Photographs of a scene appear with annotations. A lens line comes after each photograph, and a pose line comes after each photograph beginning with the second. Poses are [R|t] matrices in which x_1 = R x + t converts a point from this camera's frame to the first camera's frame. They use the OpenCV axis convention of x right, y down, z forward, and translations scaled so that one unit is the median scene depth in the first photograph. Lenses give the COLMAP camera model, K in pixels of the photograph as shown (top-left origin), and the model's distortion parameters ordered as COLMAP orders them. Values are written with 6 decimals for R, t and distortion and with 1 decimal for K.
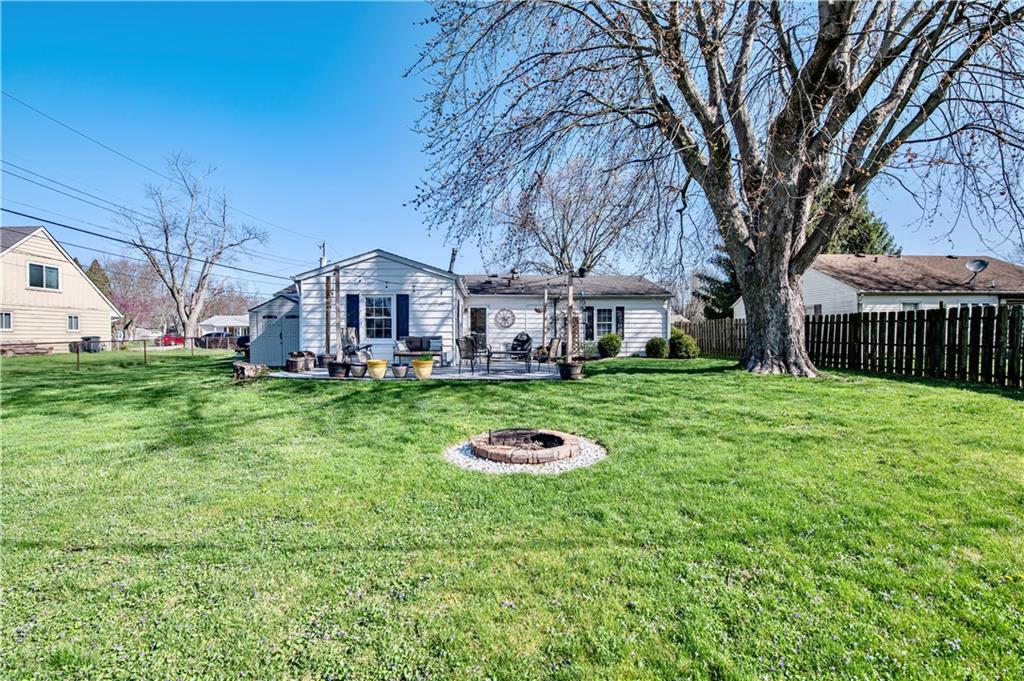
lens RADIAL K [[447.2, 0, 507.5], [0, 447.2, 339.4], [0, 0, 1]] dist [-0.009820, -0.004917]
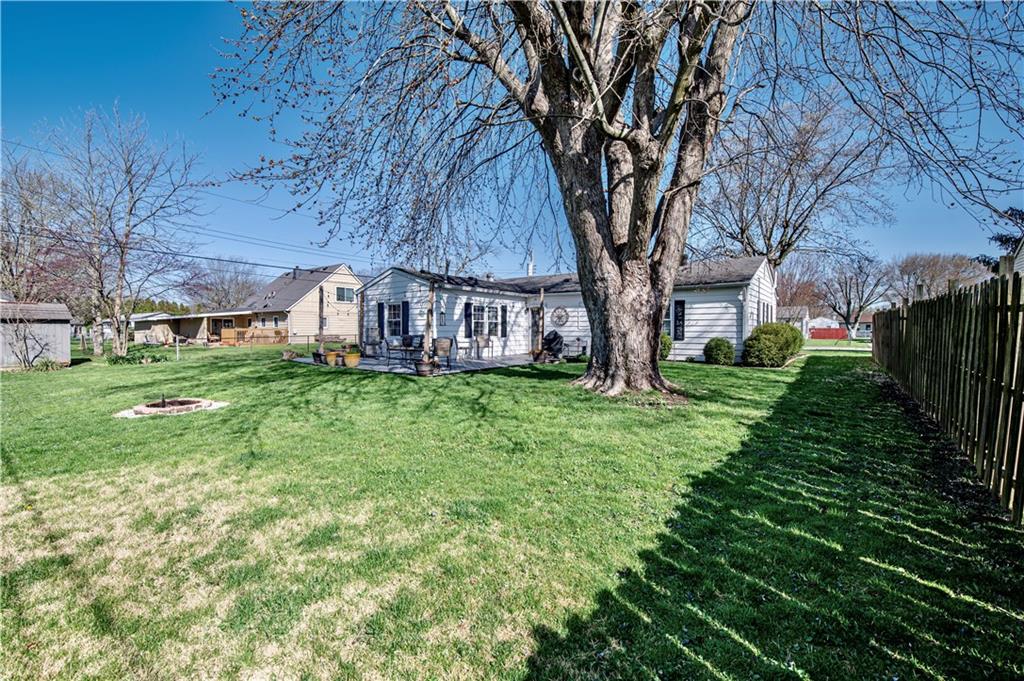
lens RADIAL K [[447.2, 0, 507.2], [0, 447.2, 335.6], [0, 0, 1]] dist [-0.009820, -0.004917]
pose [[0.767956, 0.011589, -0.640397, 0.782237], [-0.008280, 0.999932, 0.008166, -0.016580], [0.640448, -0.000968, 0.768001, 0.217840]]
